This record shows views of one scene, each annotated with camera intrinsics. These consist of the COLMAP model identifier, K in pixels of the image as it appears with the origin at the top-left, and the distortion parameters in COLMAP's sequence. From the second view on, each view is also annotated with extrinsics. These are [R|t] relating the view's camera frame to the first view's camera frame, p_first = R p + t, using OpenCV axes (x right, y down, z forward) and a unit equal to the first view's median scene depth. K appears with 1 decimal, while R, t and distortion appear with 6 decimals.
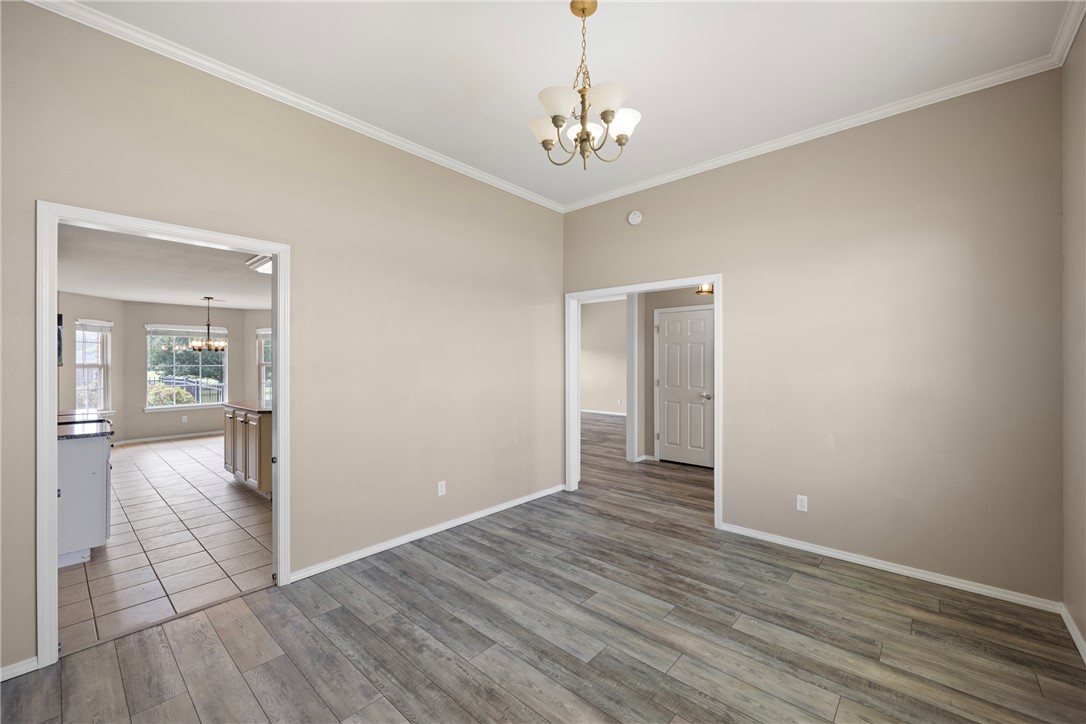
lens RADIAL K [[439.9, 0, 548.0], [0, 439.9, 356.1], [0, 0, 1]] dist [-0.002226, 0.000105]
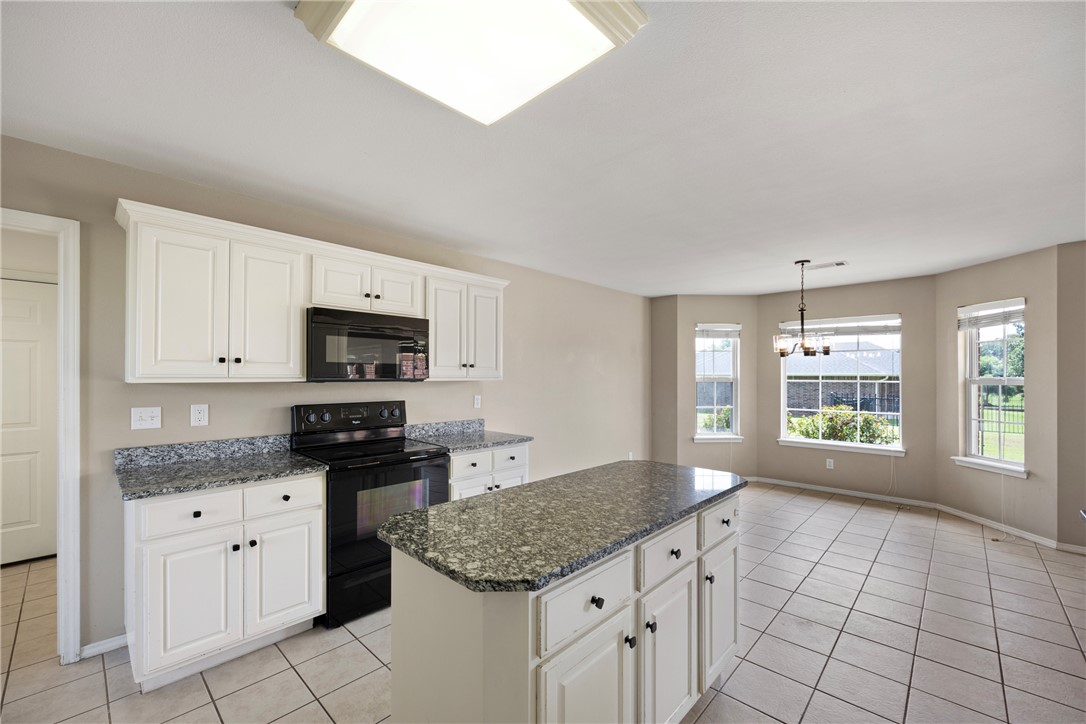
lens RADIAL K [[439.9, 0, 540.8], [0, 439.9, 374.8], [0, 0, 1]] dist [-0.002226, 0.000105]
pose [[-0.024796, 0.000762, -0.999692, -0.196923], [0.009049, 0.999959, 0.000538, 0.009304], [0.999652, -0.009033, -0.024802, 0.660572]]
